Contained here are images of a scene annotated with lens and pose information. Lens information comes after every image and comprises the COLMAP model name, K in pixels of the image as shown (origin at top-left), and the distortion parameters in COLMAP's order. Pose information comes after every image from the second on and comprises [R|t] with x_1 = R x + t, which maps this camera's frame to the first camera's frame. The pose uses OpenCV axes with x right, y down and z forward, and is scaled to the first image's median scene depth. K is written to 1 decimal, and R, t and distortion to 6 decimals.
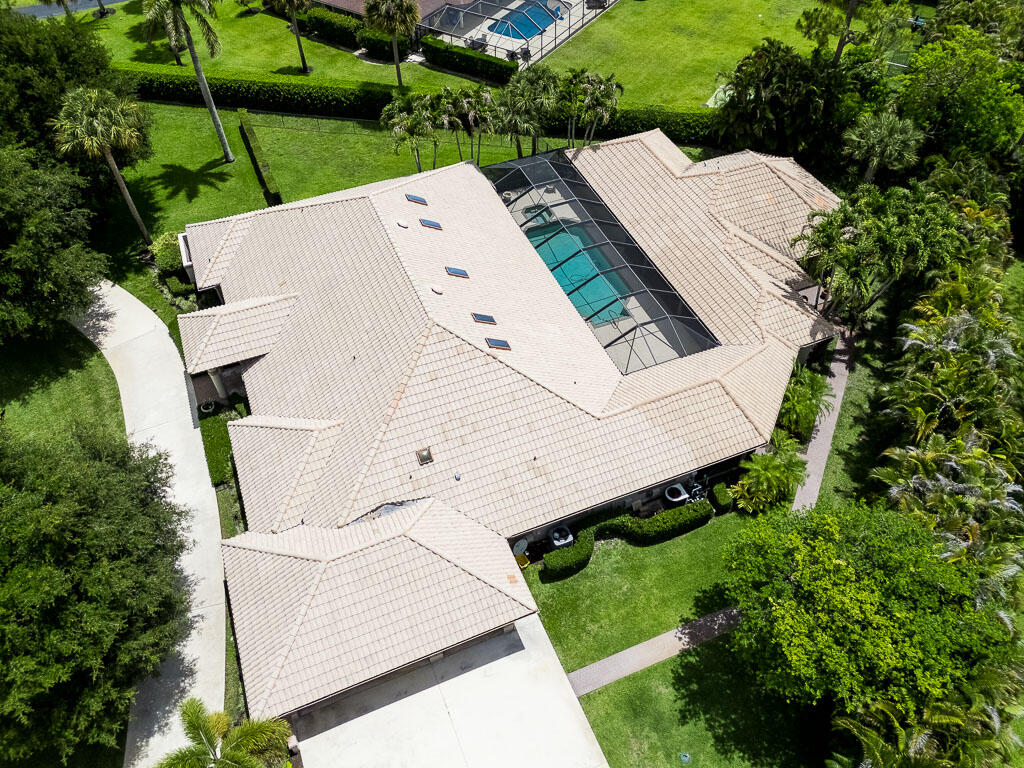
lens RADIAL K [[781.5, 0, 512.0], [0, 781.5, 384.0], [0, 0, 1]] dist [0.078555, -0.070398]
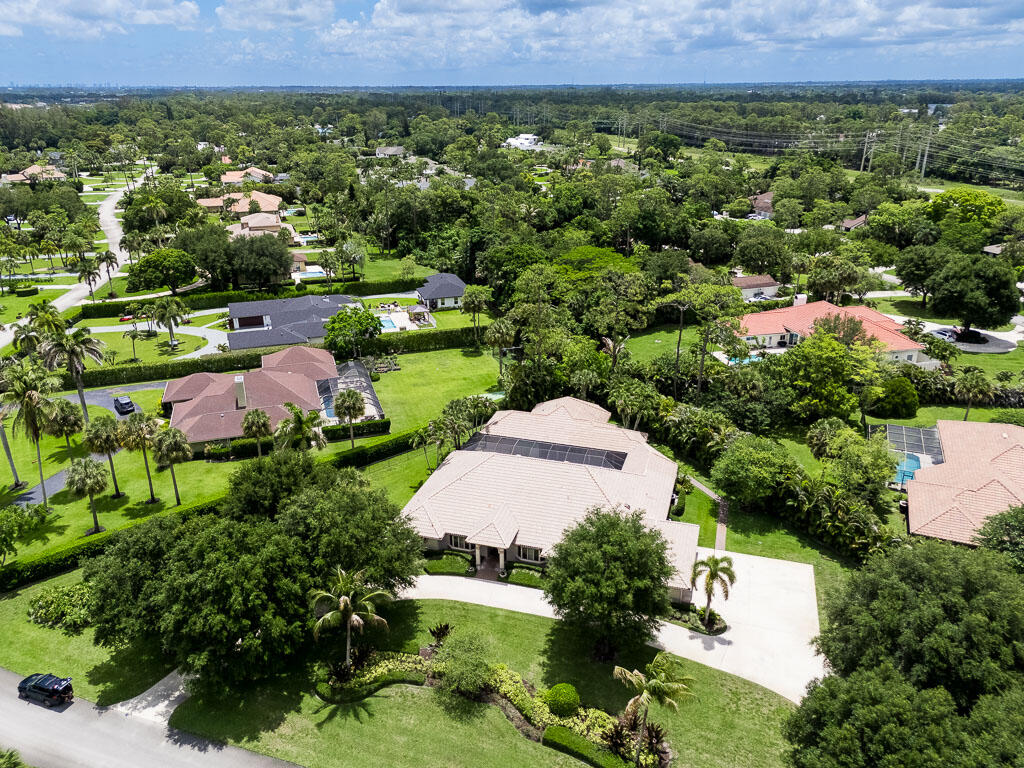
lens RADIAL K [[767.8, 0, 514.1], [0, 767.8, 408.9], [0, 0, 1]] dist [0.044690, -0.032570]
pose [[0.628438, -0.302228, 0.716746, -1.384598], [0.579931, 0.796133, -0.172777, 0.041966], [-0.518407, 0.524243, 0.675591, -0.408873]]
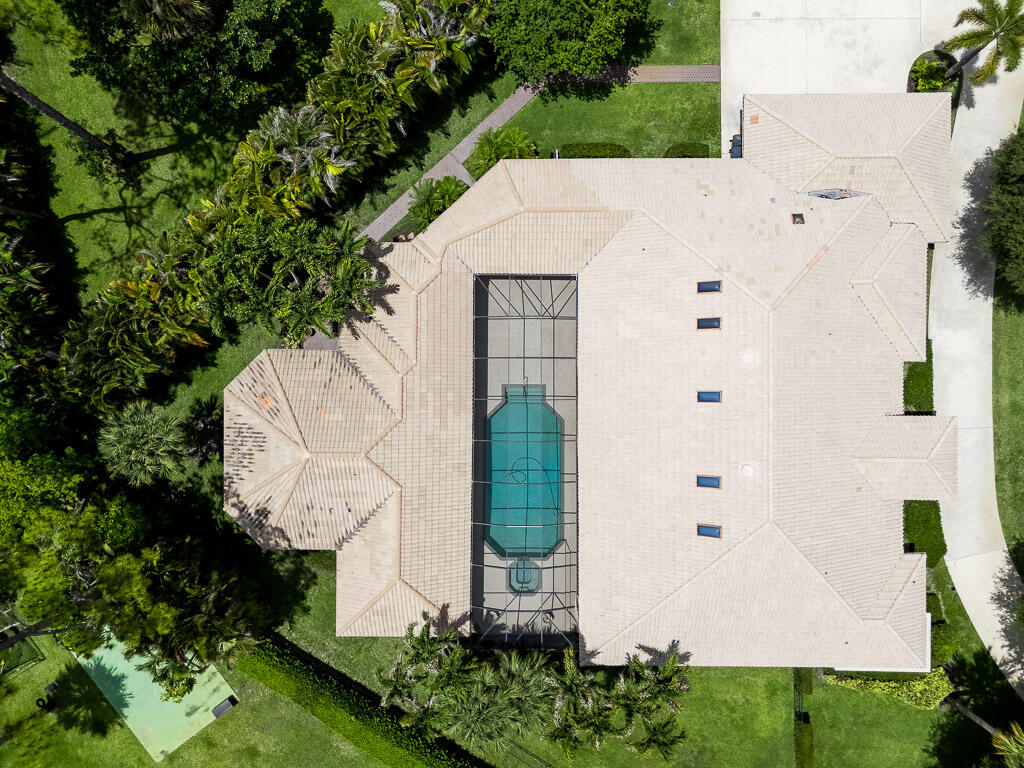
lens RADIAL K [[781.5, 0, 512.0], [0, 781.5, 384.0], [0, 0, 1]] dist [0.078555, -0.070398]
pose [[-0.923760, -0.382917, 0.006404, 0.137730], [0.286916, -0.680895, 0.673841, -0.741325], [-0.253665, 0.624305, 0.738849, 0.265822]]
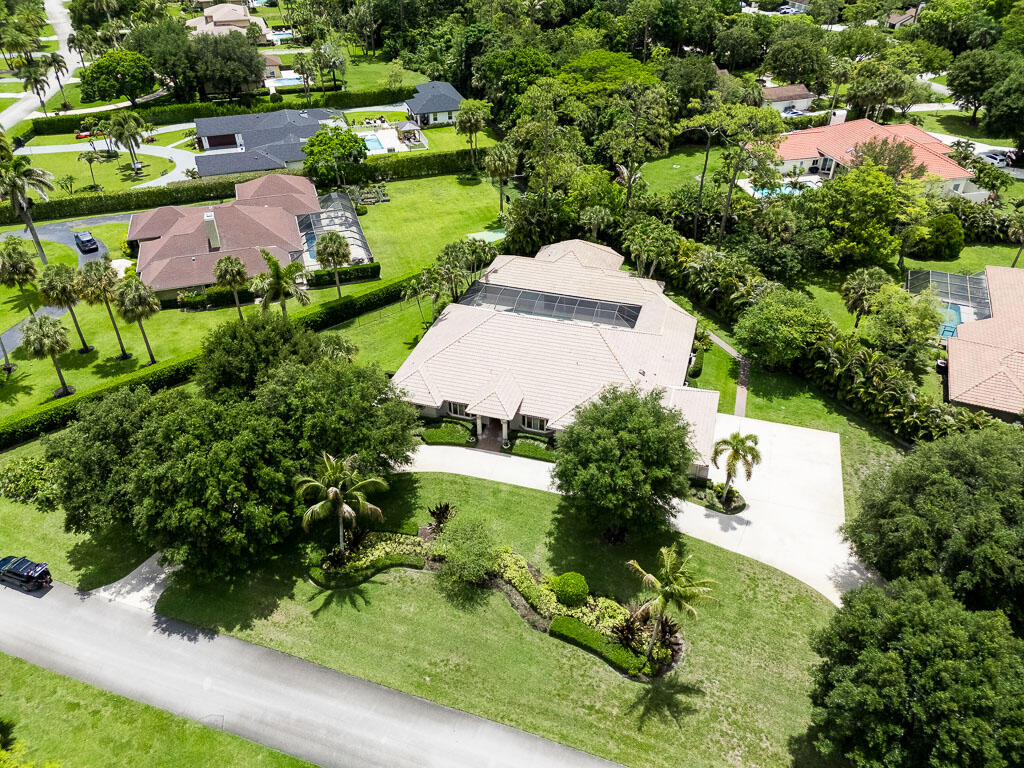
lens RADIAL K [[767.8, 0, 514.1], [0, 767.8, 408.9], [0, 0, 1]] dist [0.044690, -0.032570]
pose [[0.627684, -0.461171, 0.627164, -1.242641], [0.578613, 0.815346, 0.020454, -0.054960], [-0.520788, 0.350047, 0.778619, -0.322931]]
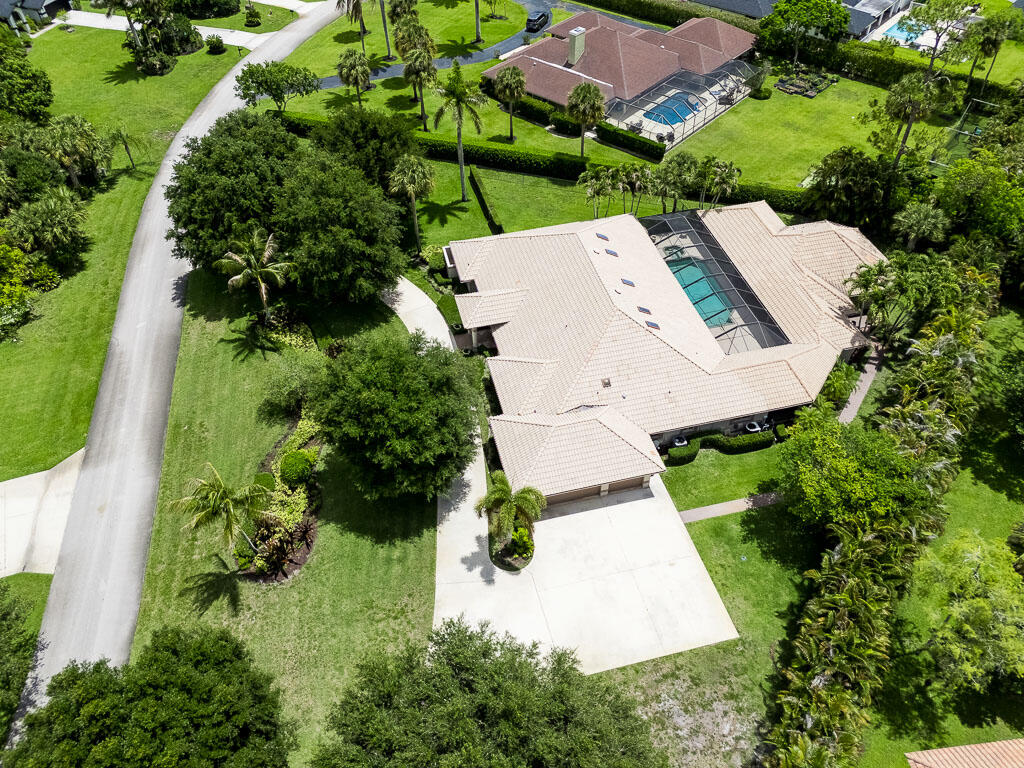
lens RADIAL K [[781.5, 0, 512.0], [0, 781.5, 384.0], [0, 0, 1]] dist [0.078555, -0.070398]
pose [[0.989097, 0.101995, -0.106223, -0.096934], [-0.106354, 0.993669, -0.036201, 0.129941], [0.101858, 0.047103, 0.993683, -0.545245]]
